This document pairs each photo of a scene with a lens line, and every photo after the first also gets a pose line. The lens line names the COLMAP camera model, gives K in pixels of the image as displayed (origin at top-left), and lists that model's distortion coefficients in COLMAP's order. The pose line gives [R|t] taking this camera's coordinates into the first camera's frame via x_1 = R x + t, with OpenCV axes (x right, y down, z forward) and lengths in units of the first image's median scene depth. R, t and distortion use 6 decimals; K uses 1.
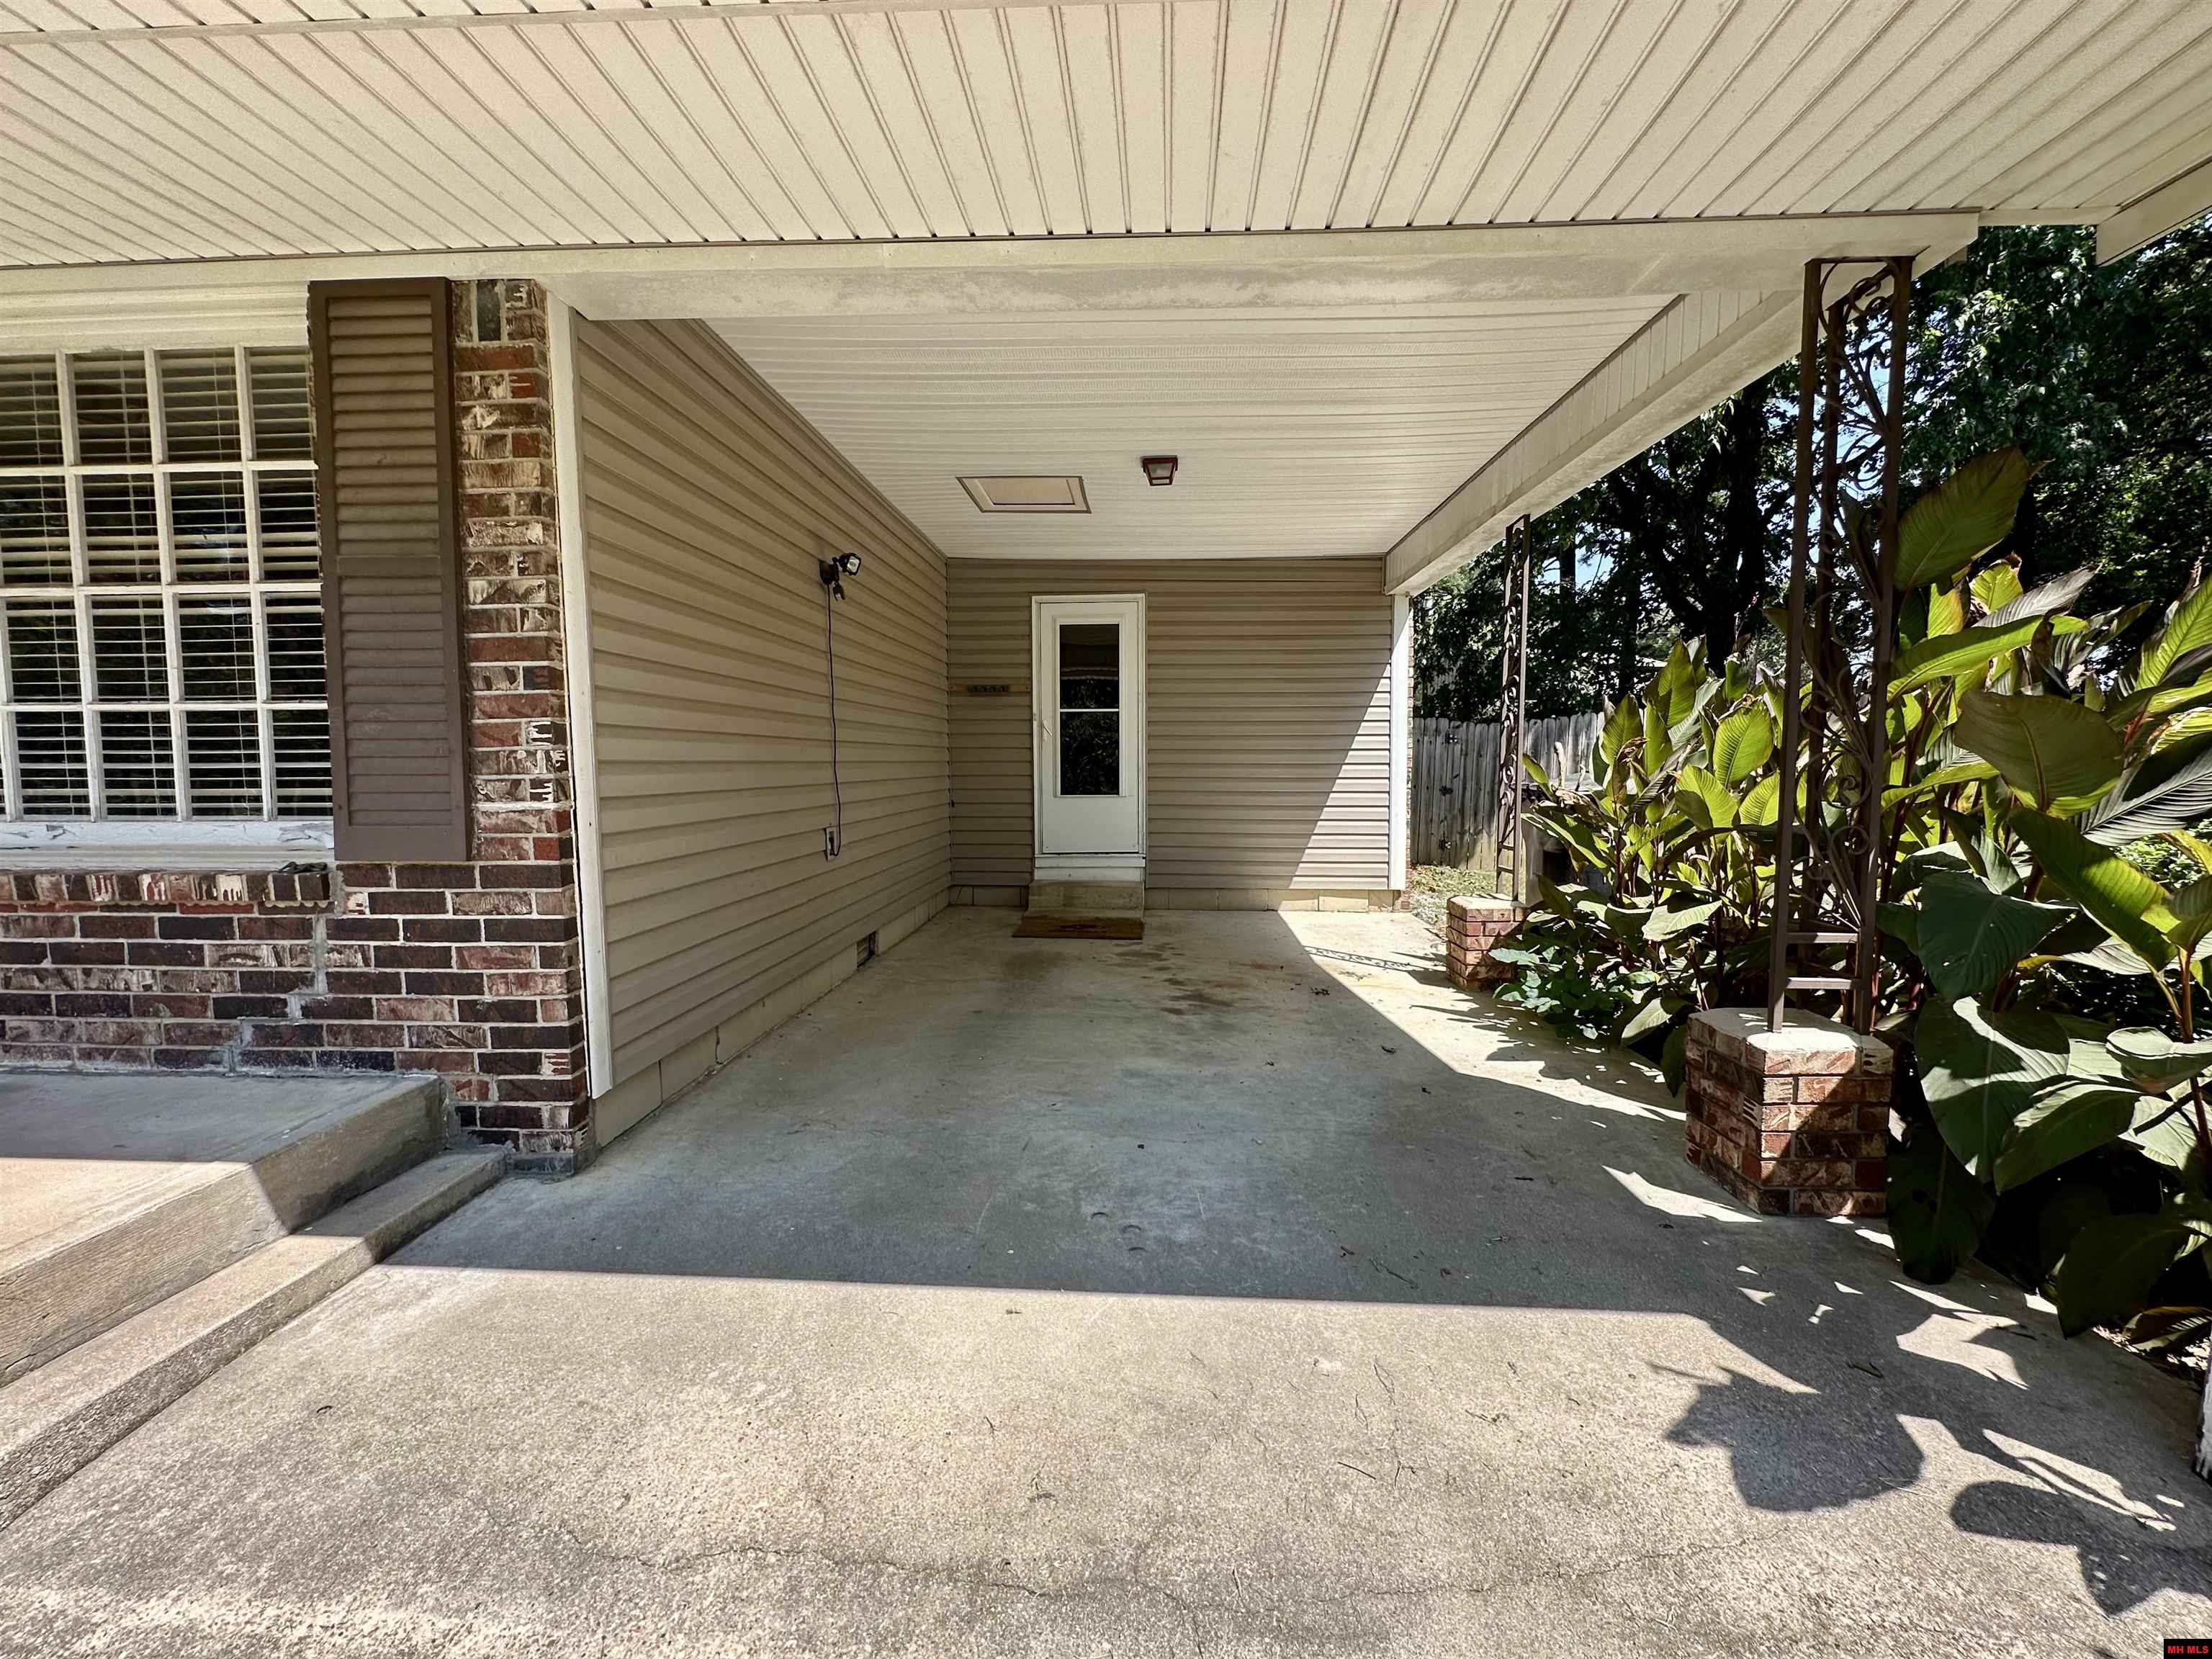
lens RADIAL K [[886.6, 0, 1106.0], [0, 886.6, 829.5], [0, 0, 1]] dist [-0.002015, -0.000119]
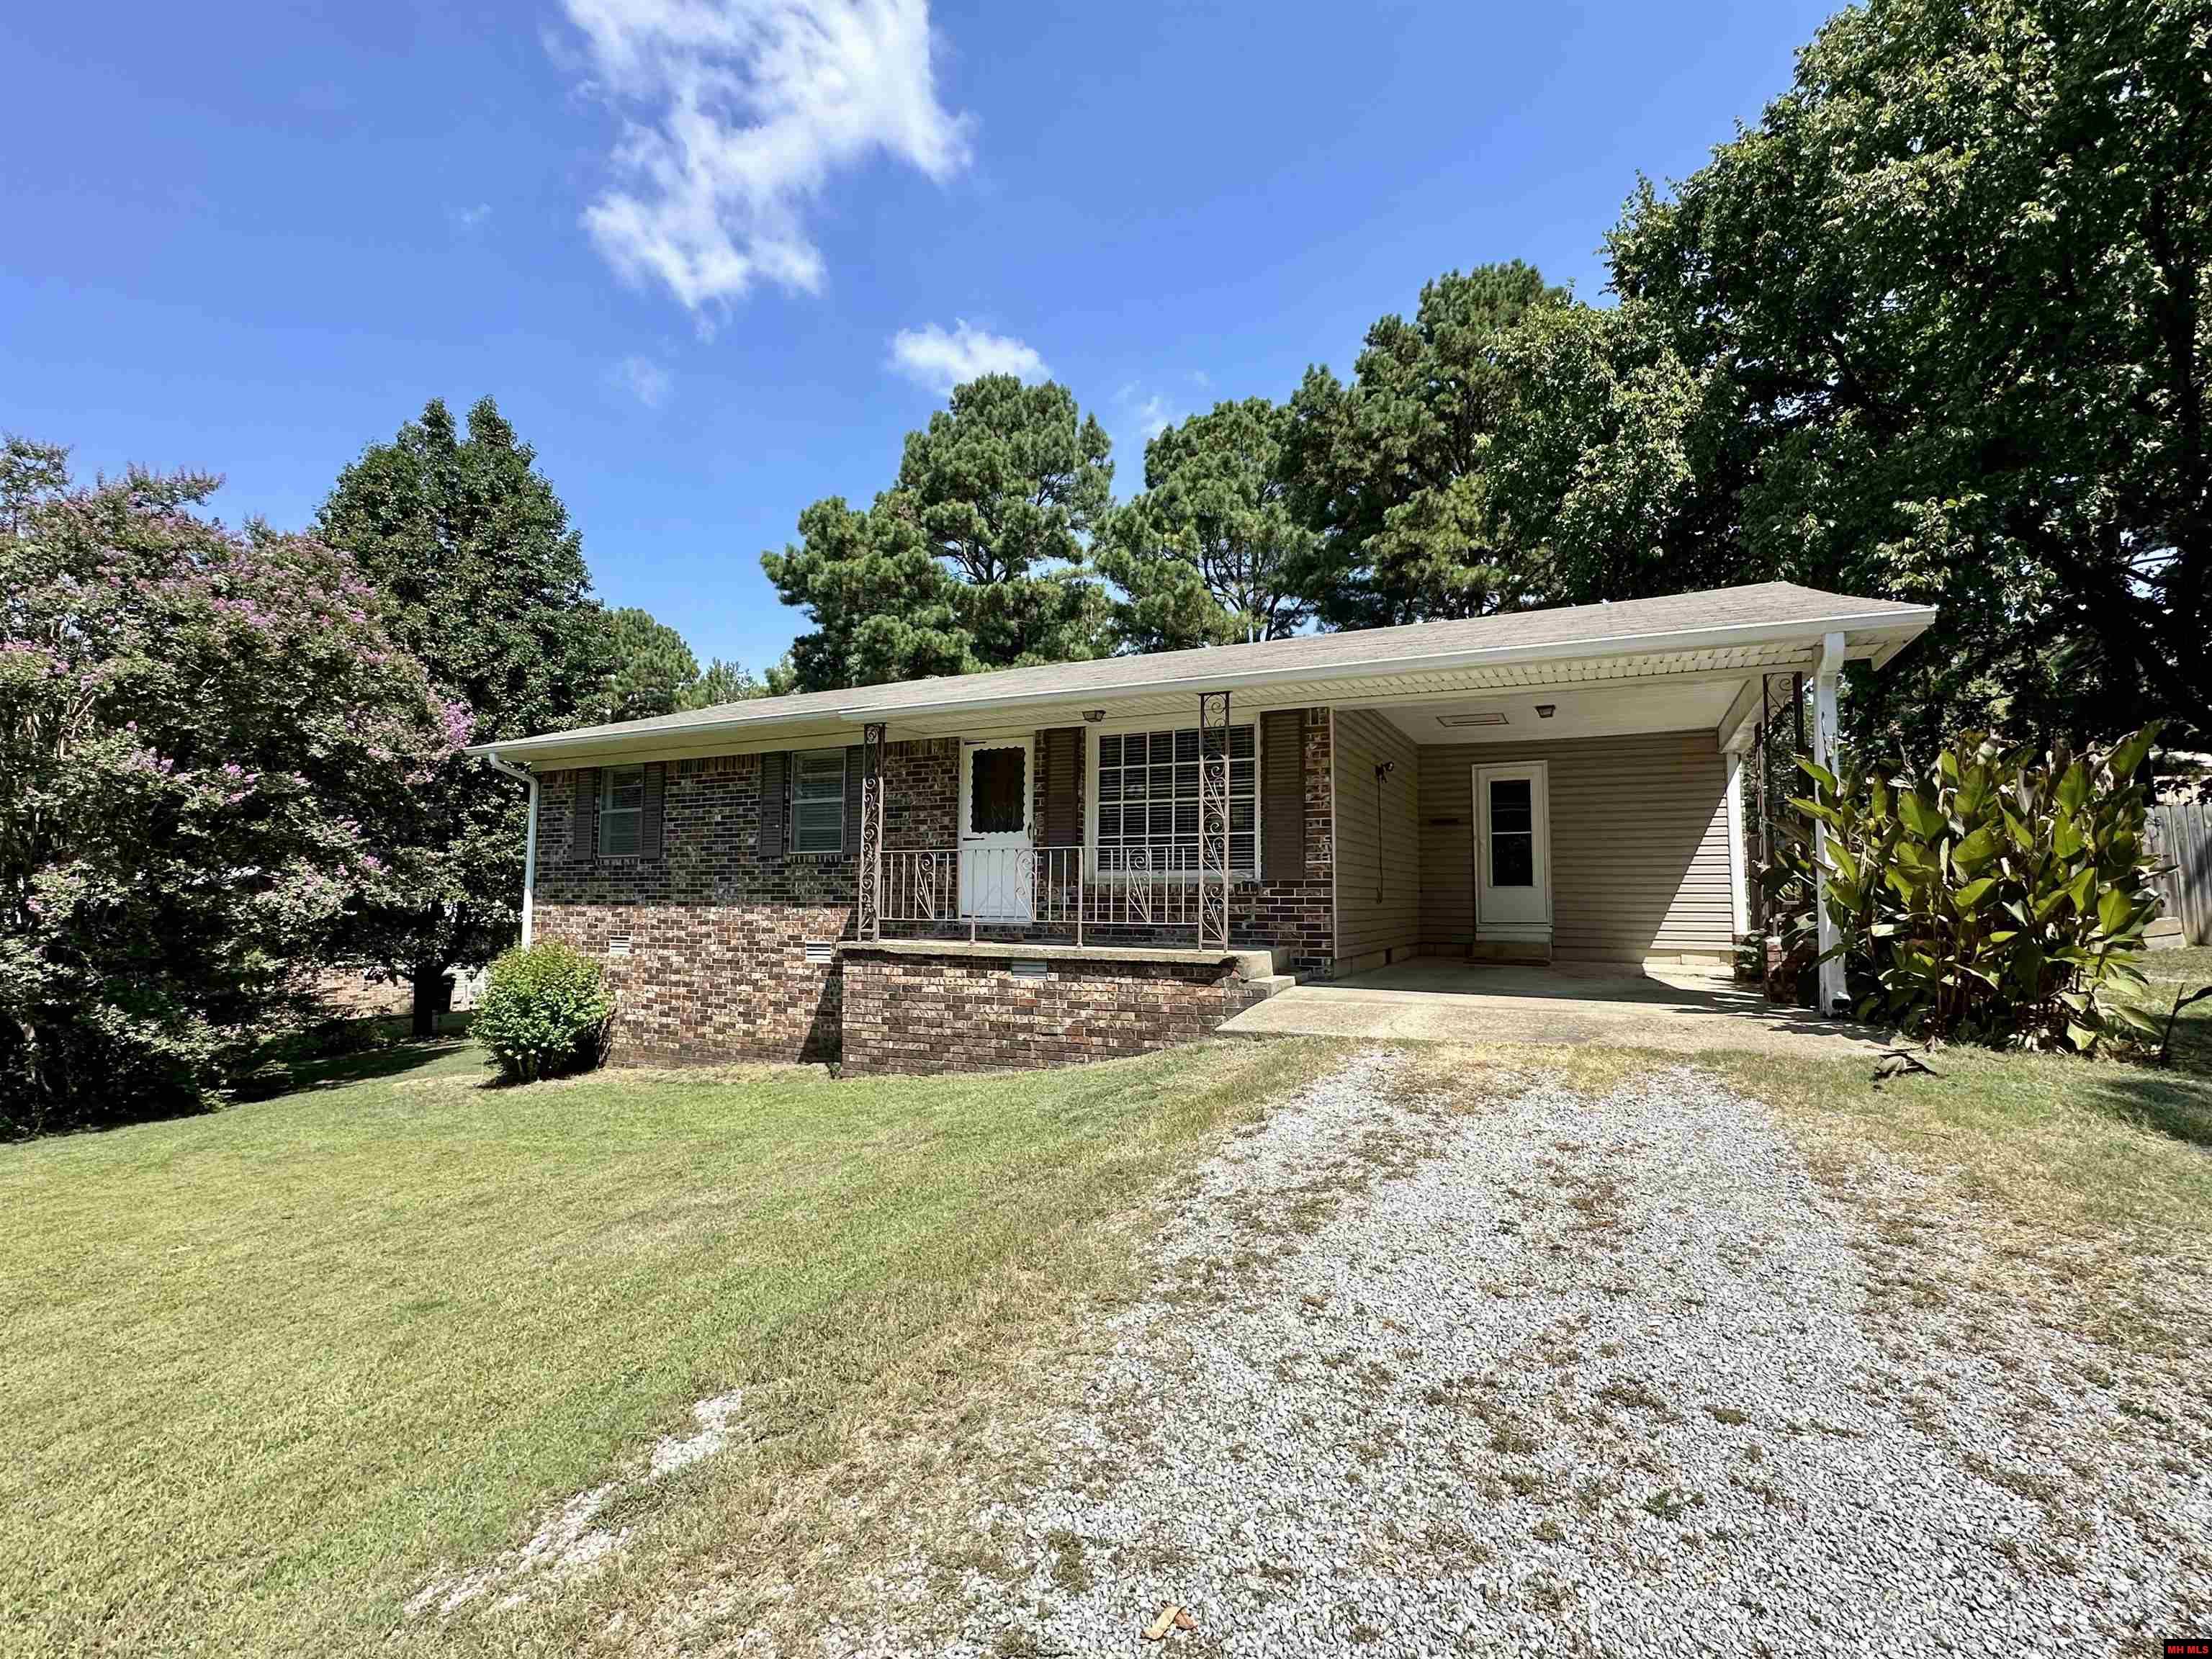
lens RADIAL K [[980.3, 0, 1120.5], [0, 980.3, 830.2], [0, 0, 1]] dist [0.011522, -0.000125]
pose [[0.920014, -0.020156, -0.391366, 0.074080], [-0.036968, 0.989759, -0.137877, 0.368587], [0.390137, 0.141317, 0.909848, -2.490179]]
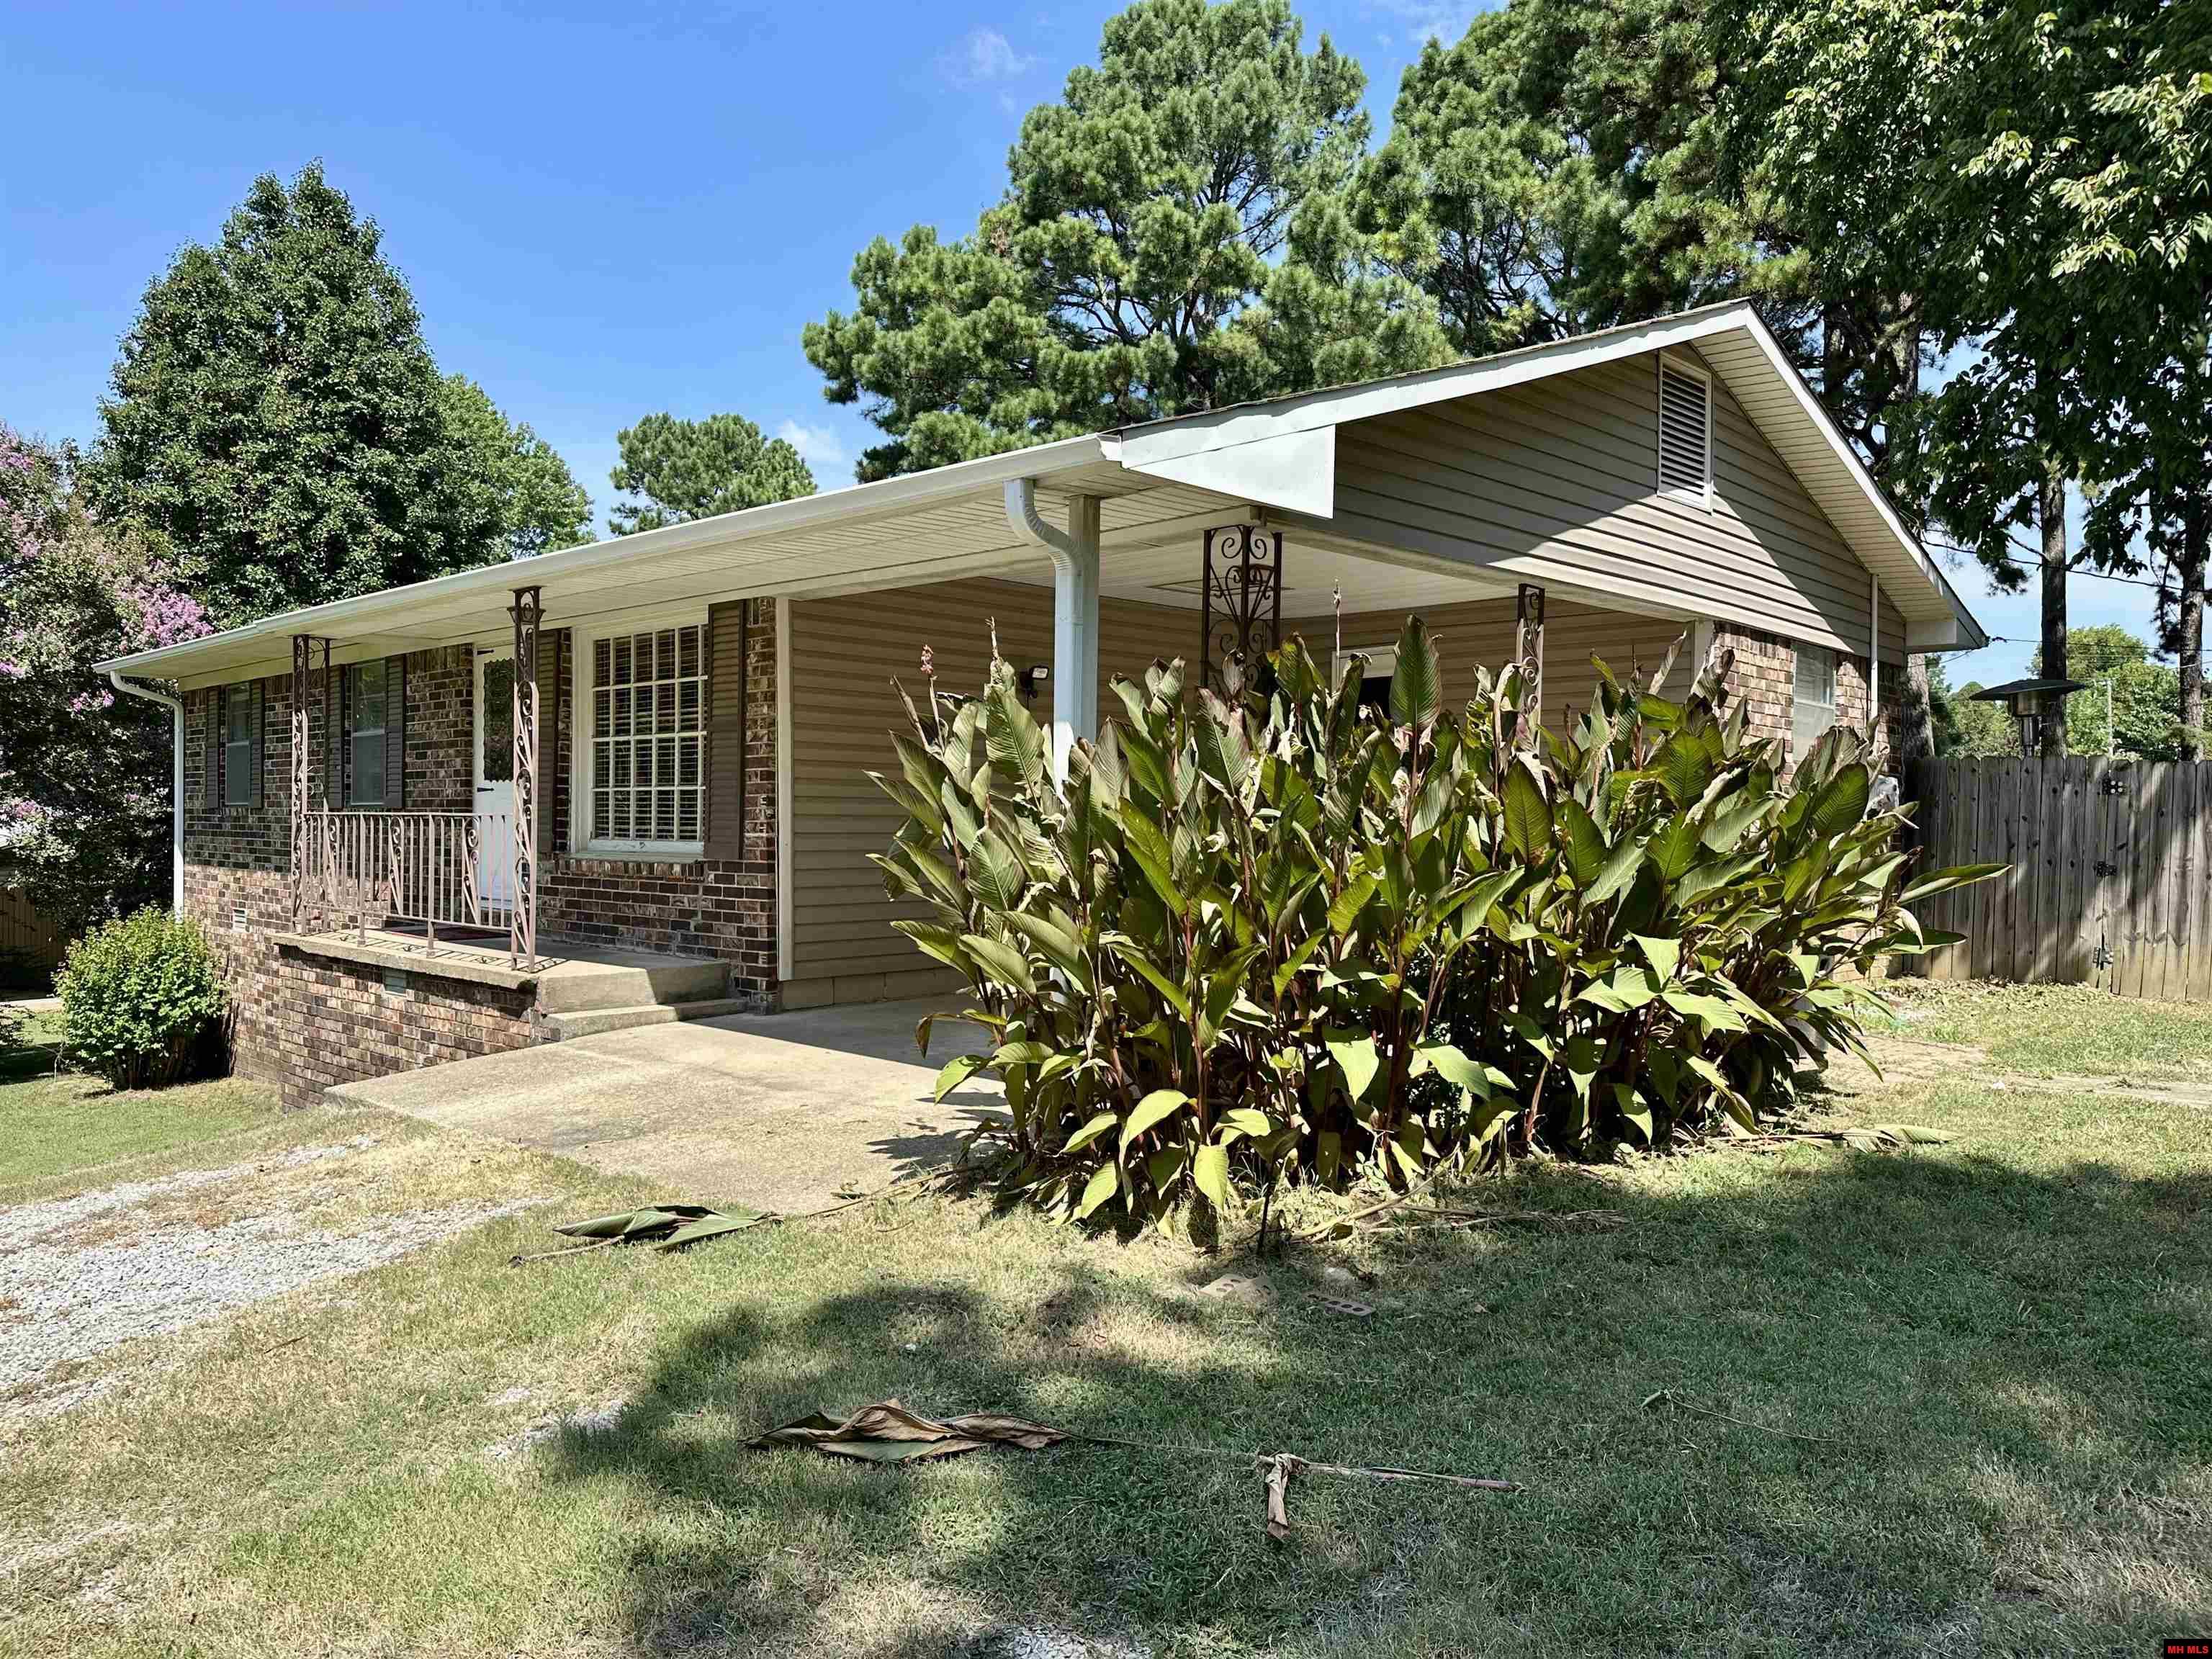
lens RADIAL K [[1523.1, 0, 1106.0], [0, 1523.1, 829.5], [0, 0, 1]] dist [0.034726, -0.000767]
pose [[0.763215, 0.011604, -0.646040, 2.305952], [-0.054016, 0.997485, -0.045897, 0.081983], [0.643883, 0.069926, 0.761922, -1.235803]]
